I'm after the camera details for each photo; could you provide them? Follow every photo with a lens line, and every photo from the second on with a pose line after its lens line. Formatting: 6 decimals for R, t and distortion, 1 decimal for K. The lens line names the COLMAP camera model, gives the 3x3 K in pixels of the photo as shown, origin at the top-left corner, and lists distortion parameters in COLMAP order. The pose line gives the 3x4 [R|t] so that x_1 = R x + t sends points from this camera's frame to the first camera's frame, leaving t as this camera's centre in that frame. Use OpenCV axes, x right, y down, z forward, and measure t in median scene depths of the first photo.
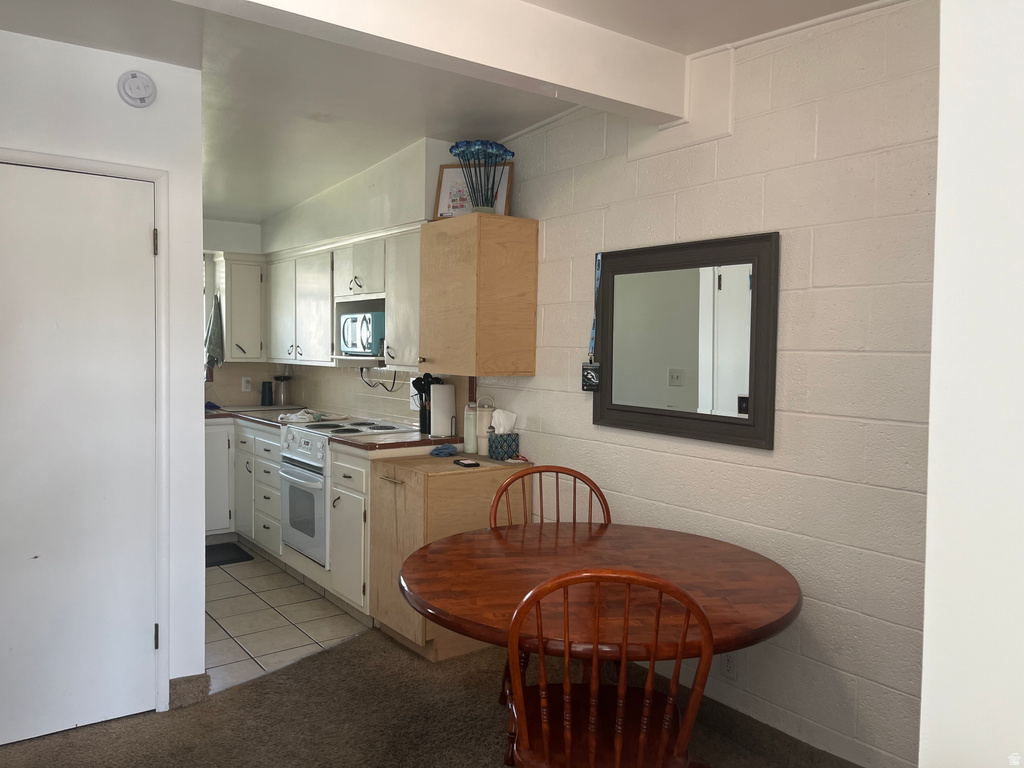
lens RADIAL K [[777.2, 0, 514.2], [0, 777.2, 382.8], [0, 0, 1]] dist [0.077690, -0.001647]
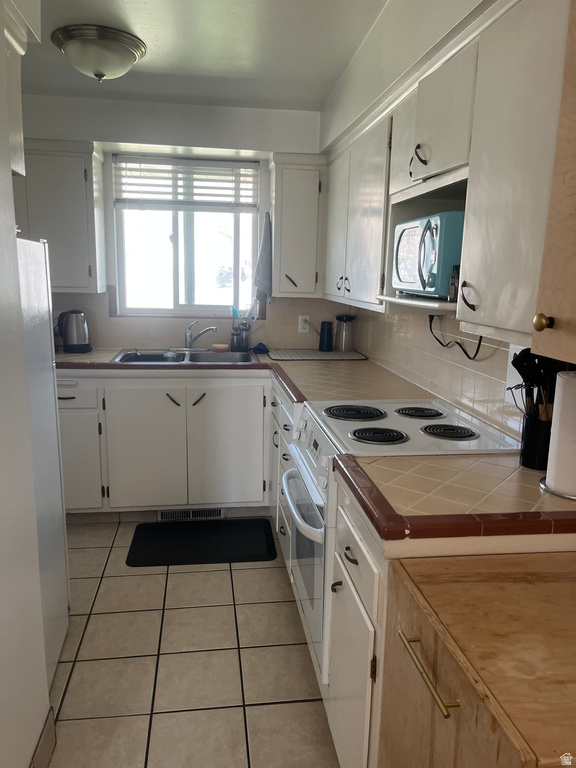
lens RADIAL K [[582.9, 0, 289.0], [0, 582.9, 390.2], [0, 0, 1]] dist [0.077690, -0.001647]
pose [[0.878250, 0.104678, -0.466605, -0.073163], [-0.036078, 0.987471, 0.153622, -0.029387], [0.476839, -0.118085, 0.871022, 0.558637]]
